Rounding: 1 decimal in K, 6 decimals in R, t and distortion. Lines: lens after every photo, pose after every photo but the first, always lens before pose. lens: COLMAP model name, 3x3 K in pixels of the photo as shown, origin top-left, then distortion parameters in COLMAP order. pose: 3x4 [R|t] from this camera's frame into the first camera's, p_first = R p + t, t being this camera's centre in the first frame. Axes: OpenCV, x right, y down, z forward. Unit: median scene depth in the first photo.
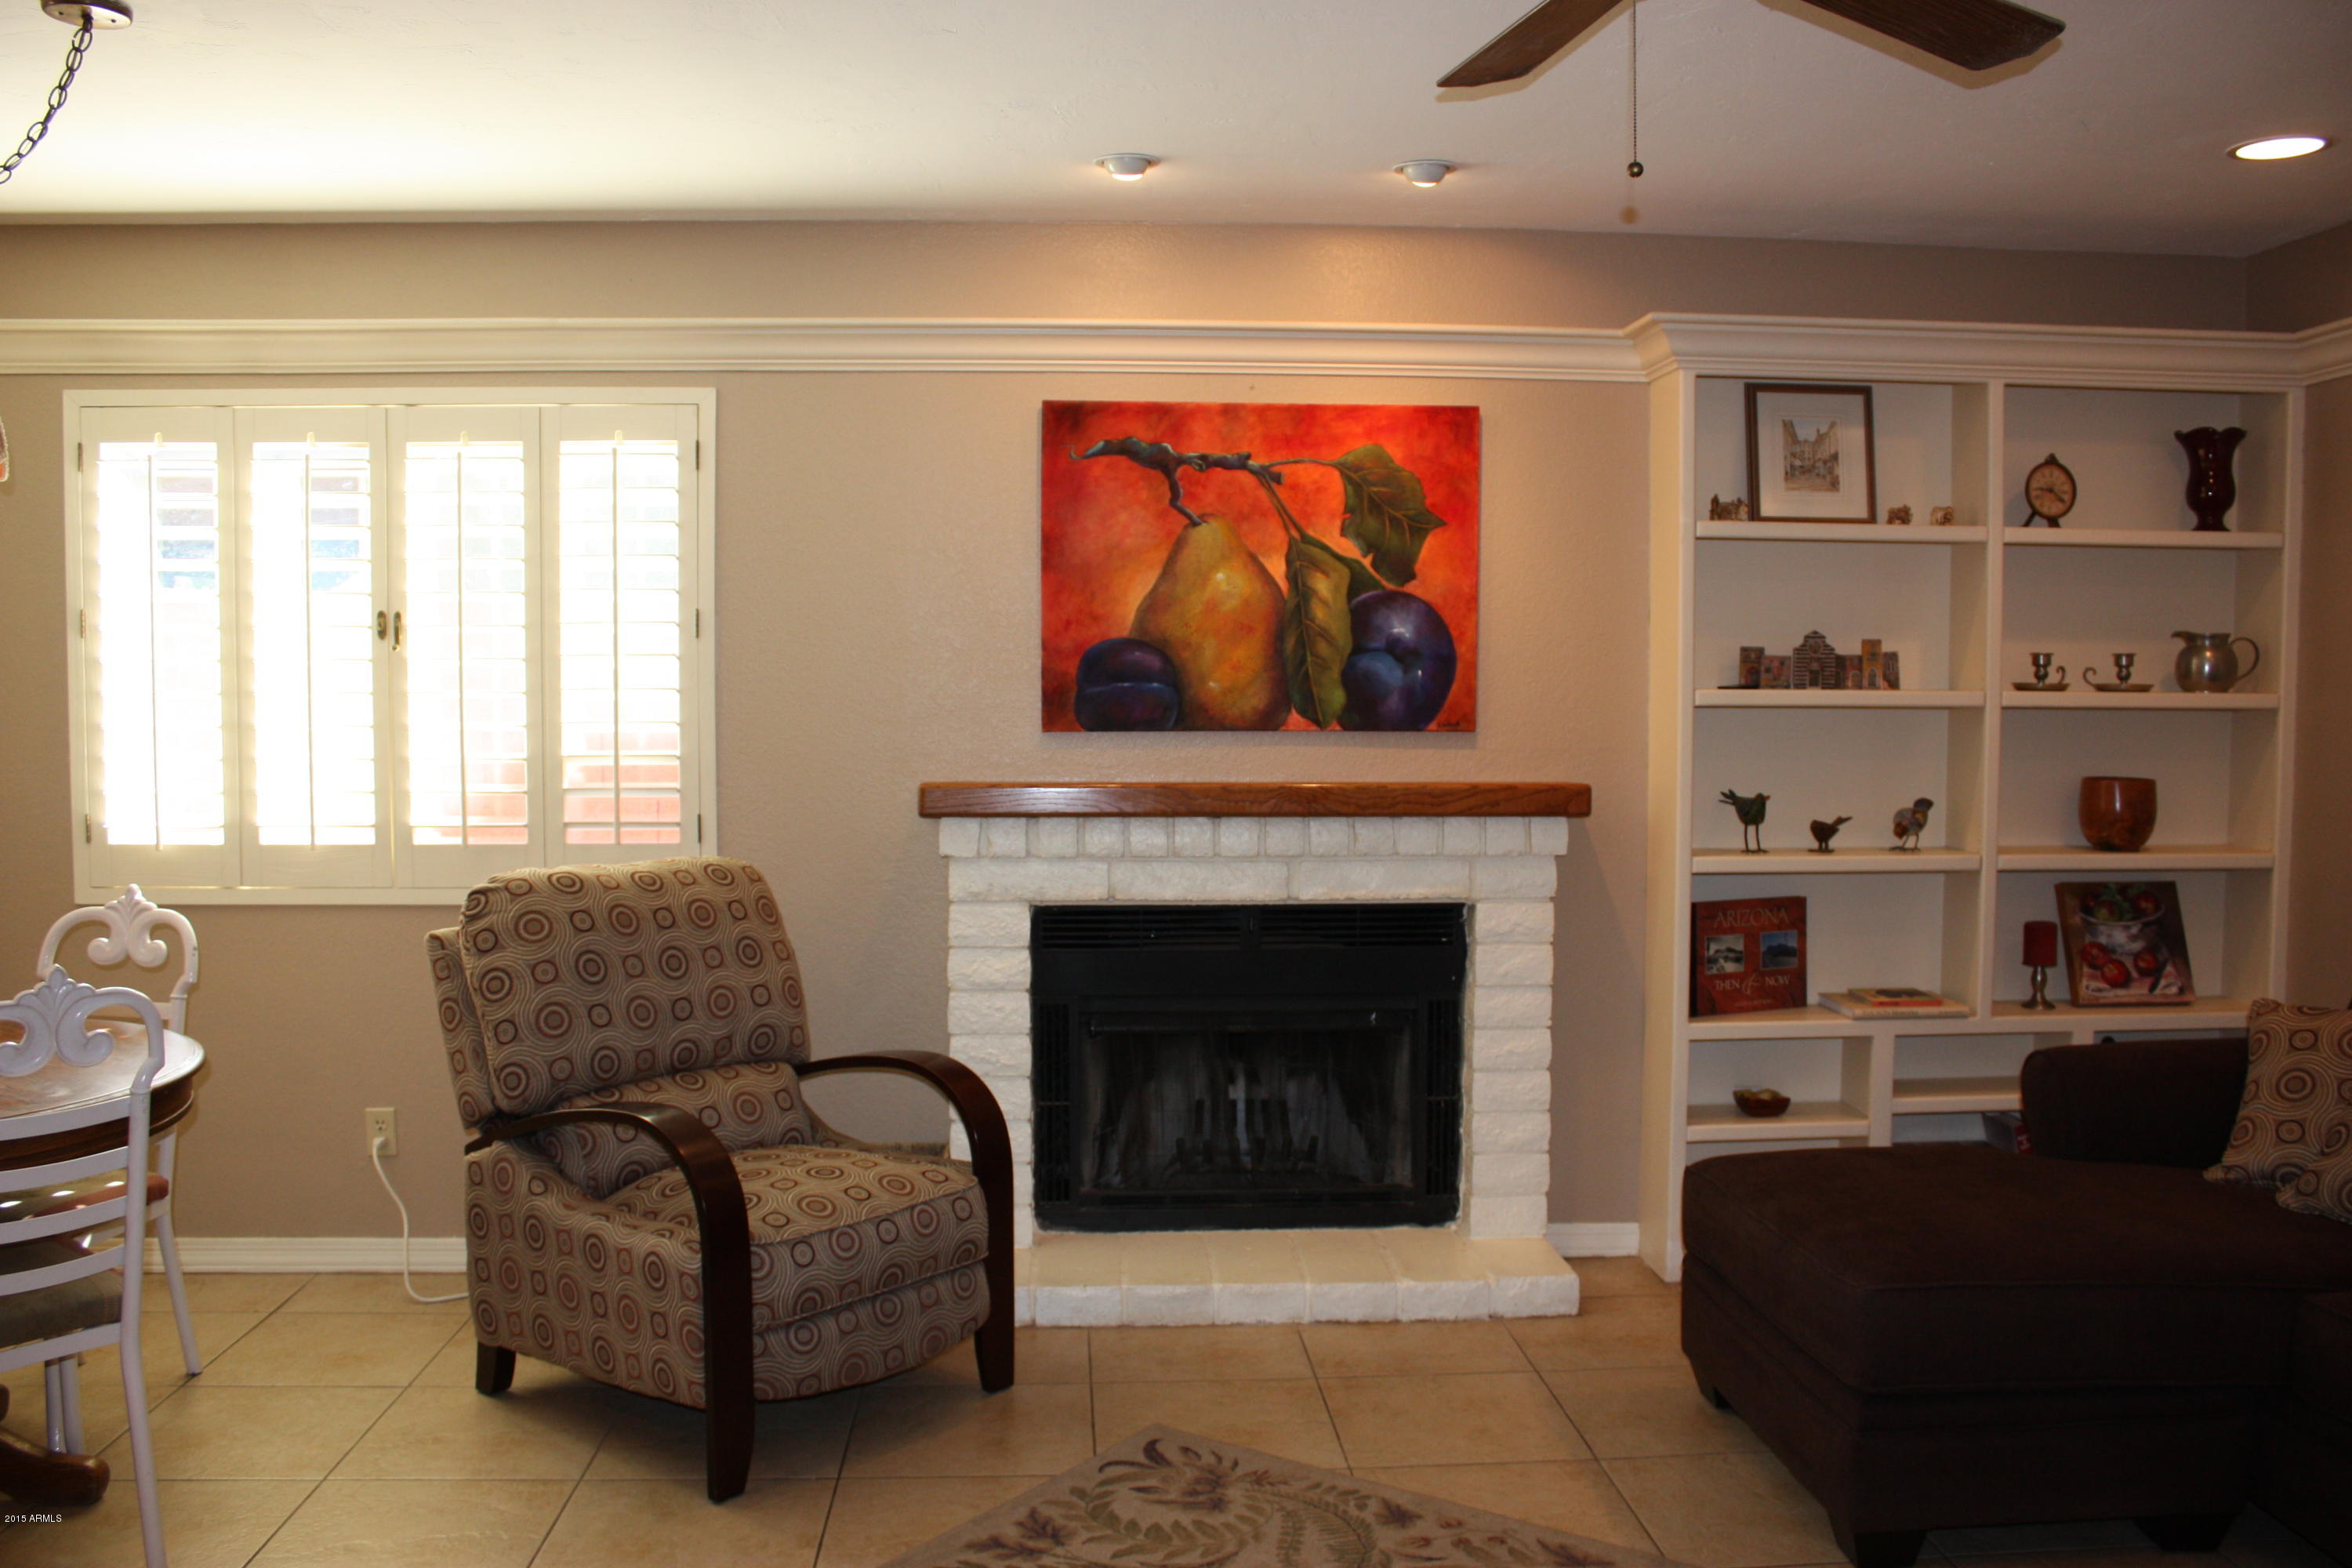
lens RADIAL K [[1950.9, 0, 1173.5], [0, 1950.9, 790.4], [0, 0, 1]] dist [-0.173091, 0.167000]
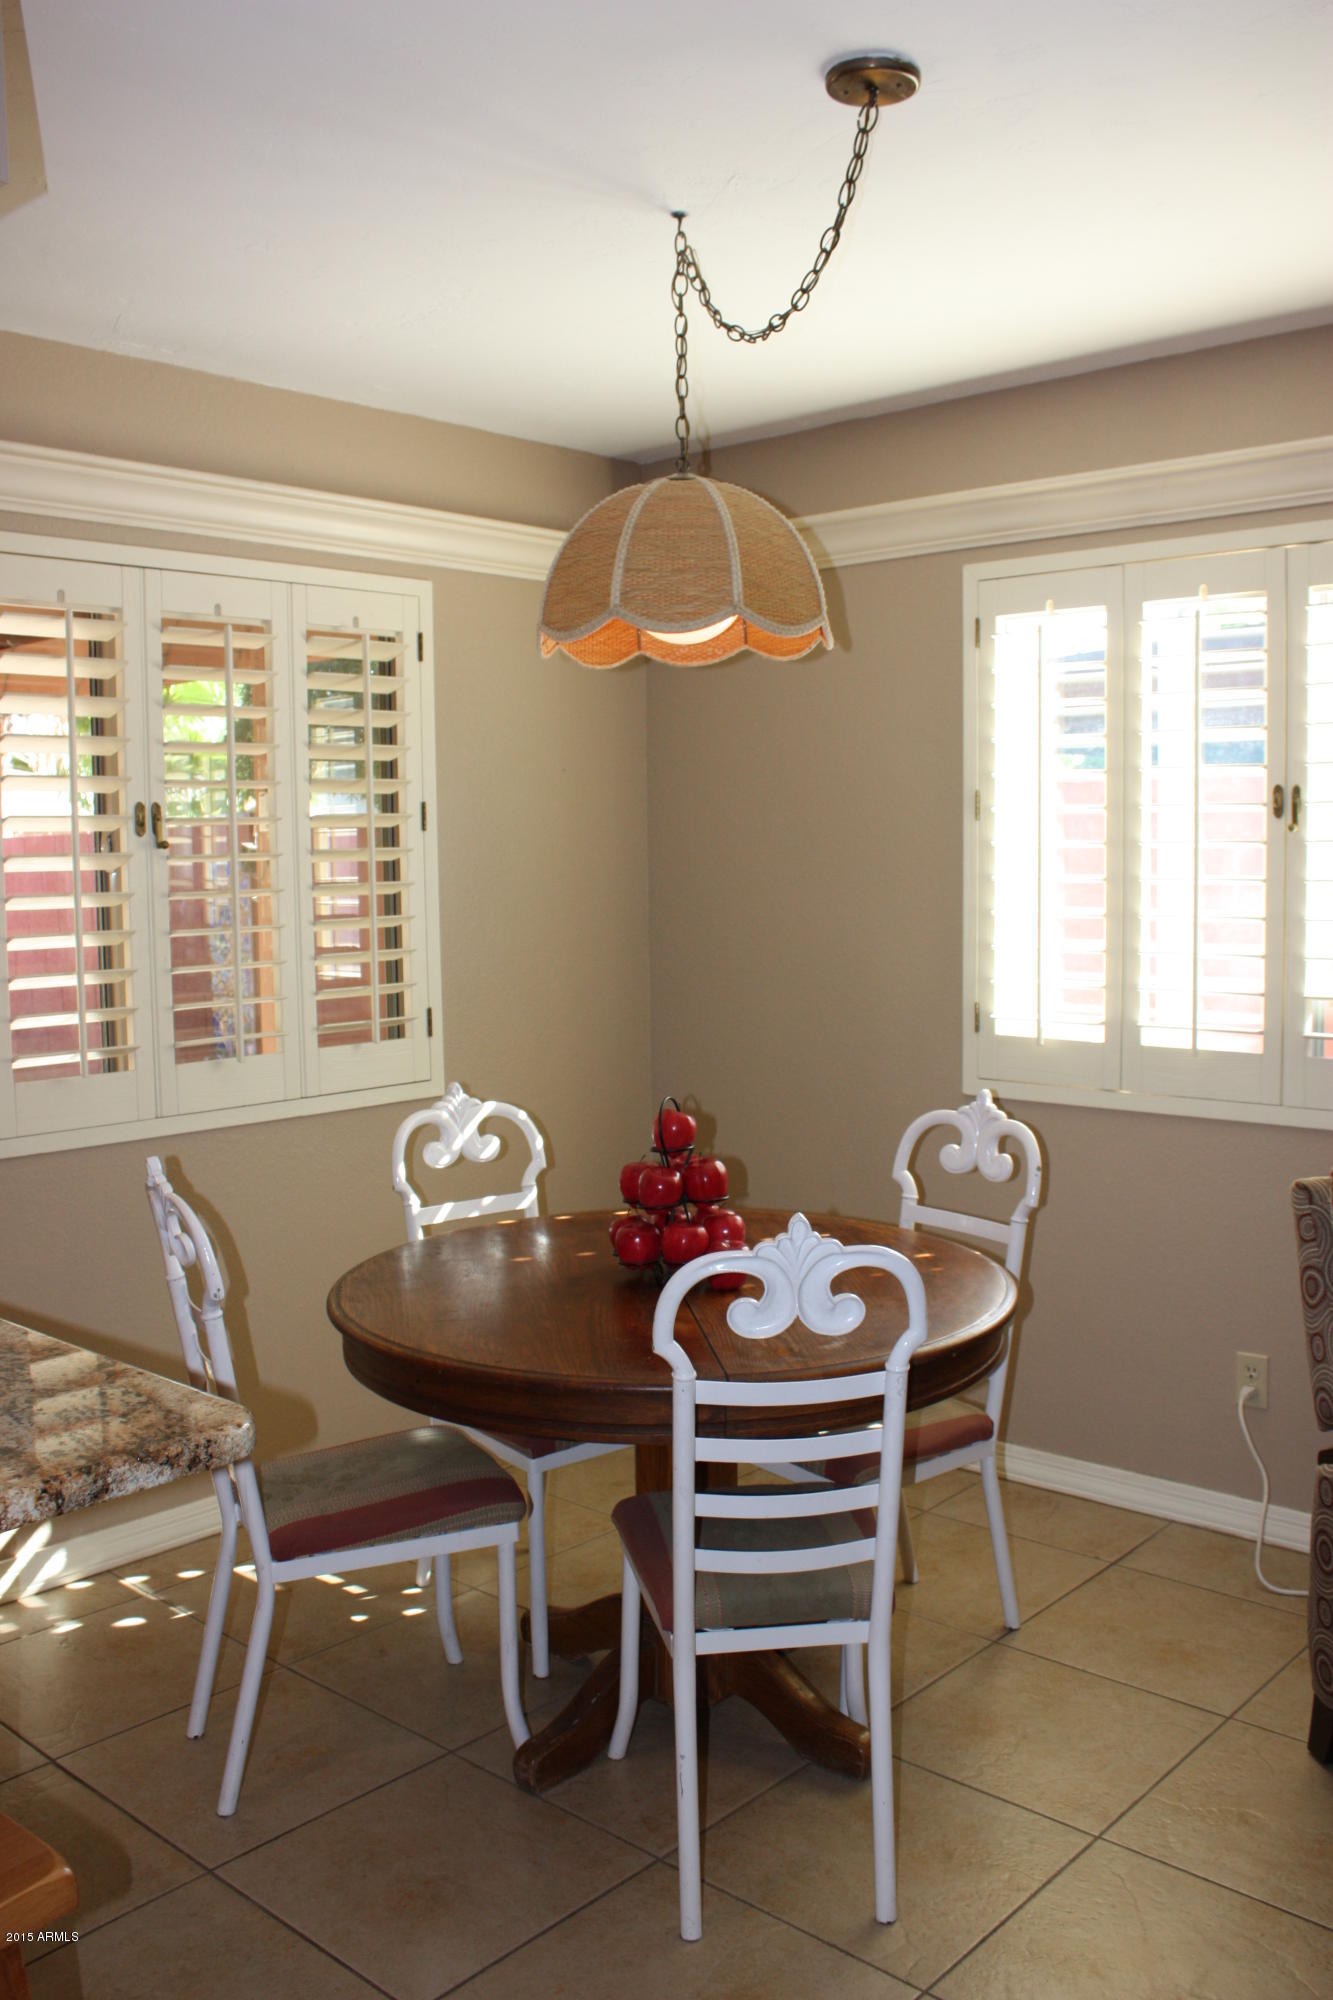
lens RADIAL K [[1735.5, 0, 670.0], [0, 1735.5, 987.5], [0, 0, 1]] dist [-0.168093, 0.171490]
pose [[0.702129, 0.045239, -0.710611, -0.059621], [-0.030334, 0.998974, 0.033624, -0.020603], [0.711403, -0.002052, 0.702781, 0.266095]]
